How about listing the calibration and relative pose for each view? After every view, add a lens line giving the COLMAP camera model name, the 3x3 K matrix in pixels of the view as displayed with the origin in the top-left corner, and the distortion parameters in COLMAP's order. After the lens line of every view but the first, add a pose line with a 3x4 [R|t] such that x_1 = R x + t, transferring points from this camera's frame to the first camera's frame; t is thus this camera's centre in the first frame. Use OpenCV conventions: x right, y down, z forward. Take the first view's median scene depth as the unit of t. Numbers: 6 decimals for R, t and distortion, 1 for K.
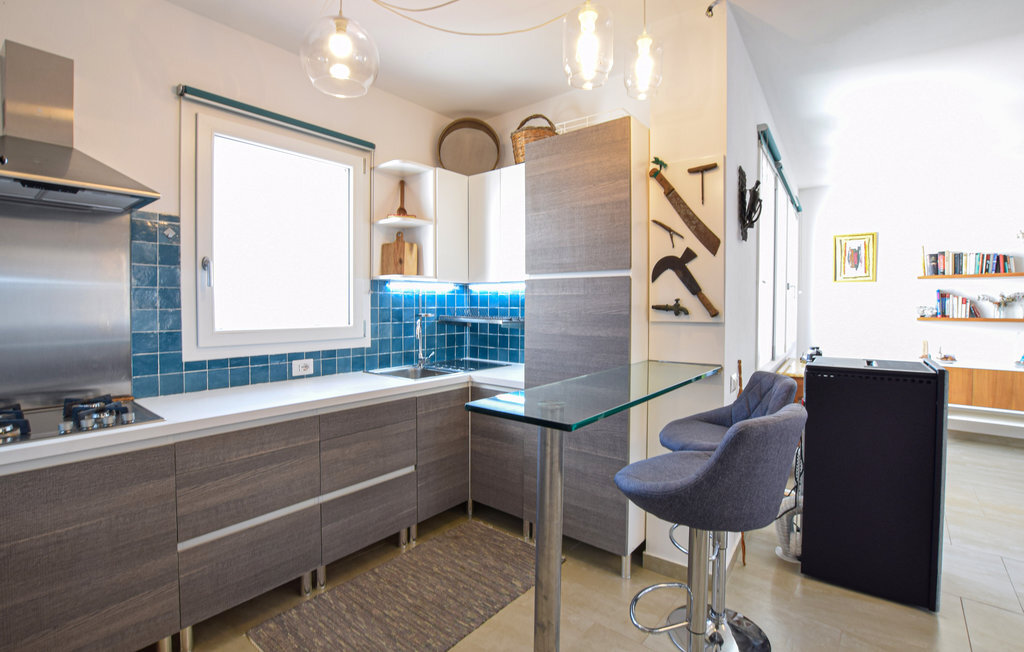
lens RADIAL K [[460.5, 0, 512.7], [0, 460.5, 310.3], [0, 0, 1]] dist [-0.002712, -0.000062]
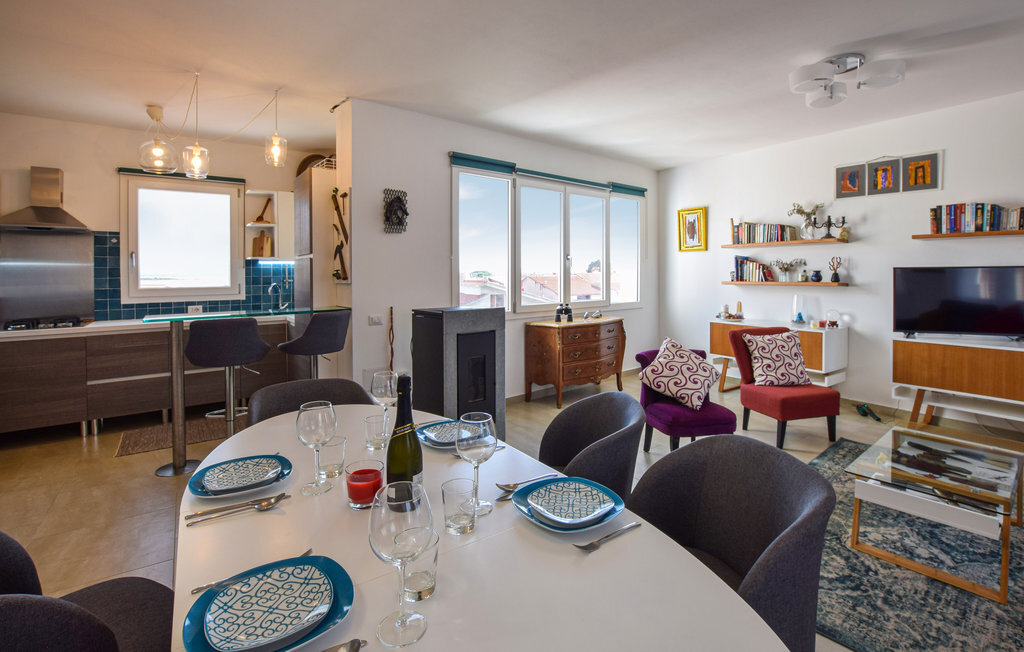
lens RADIAL K [[458.4, 0, 509.9], [0, 458.4, 274.0], [0, 0, 1]] dist [0.000302, 0.000069]
pose [[0.968371, -0.008059, -0.249384, 1.197551], [0.006084, 0.999944, -0.008688, 0.006985], [0.249440, 0.006896, 0.968366, -0.434673]]
